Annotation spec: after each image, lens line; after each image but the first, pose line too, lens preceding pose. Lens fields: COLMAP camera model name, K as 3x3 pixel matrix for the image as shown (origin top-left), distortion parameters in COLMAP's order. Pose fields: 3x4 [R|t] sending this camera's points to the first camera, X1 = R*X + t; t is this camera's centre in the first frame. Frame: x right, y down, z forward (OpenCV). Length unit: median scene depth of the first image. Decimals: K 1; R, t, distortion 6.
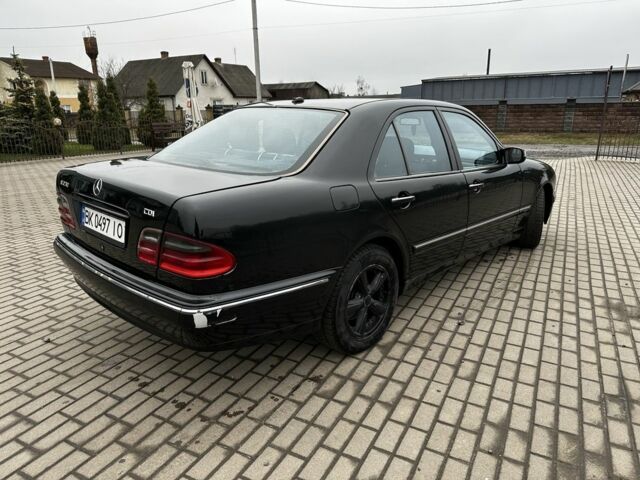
lens RADIAL K [[440.6, 0, 319.7], [0, 440.6, 241.7], [0, 0, 1]] dist [0.026579, -0.020402]
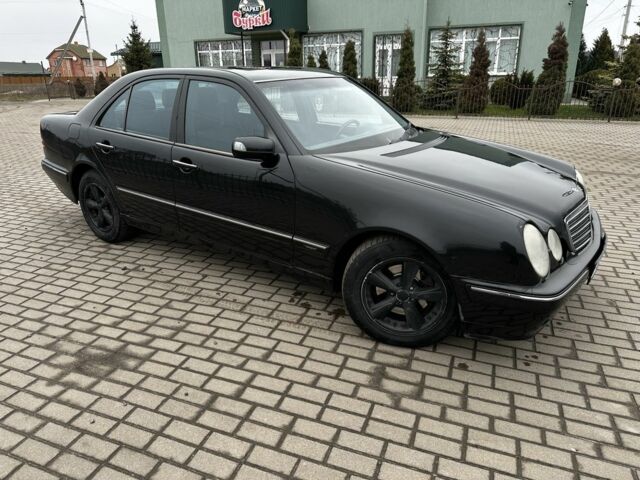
lens RADIAL K [[440.6, 0, 318.6], [0, 440.6, 238.0], [0, 0, 1]] dist [0.026579, -0.020402]
pose [[0.127724, 0.328905, -0.935686, 1.392619], [-0.274171, 0.918359, 0.285389, -0.344028], [0.953162, 0.220087, 0.207473, 1.191026]]
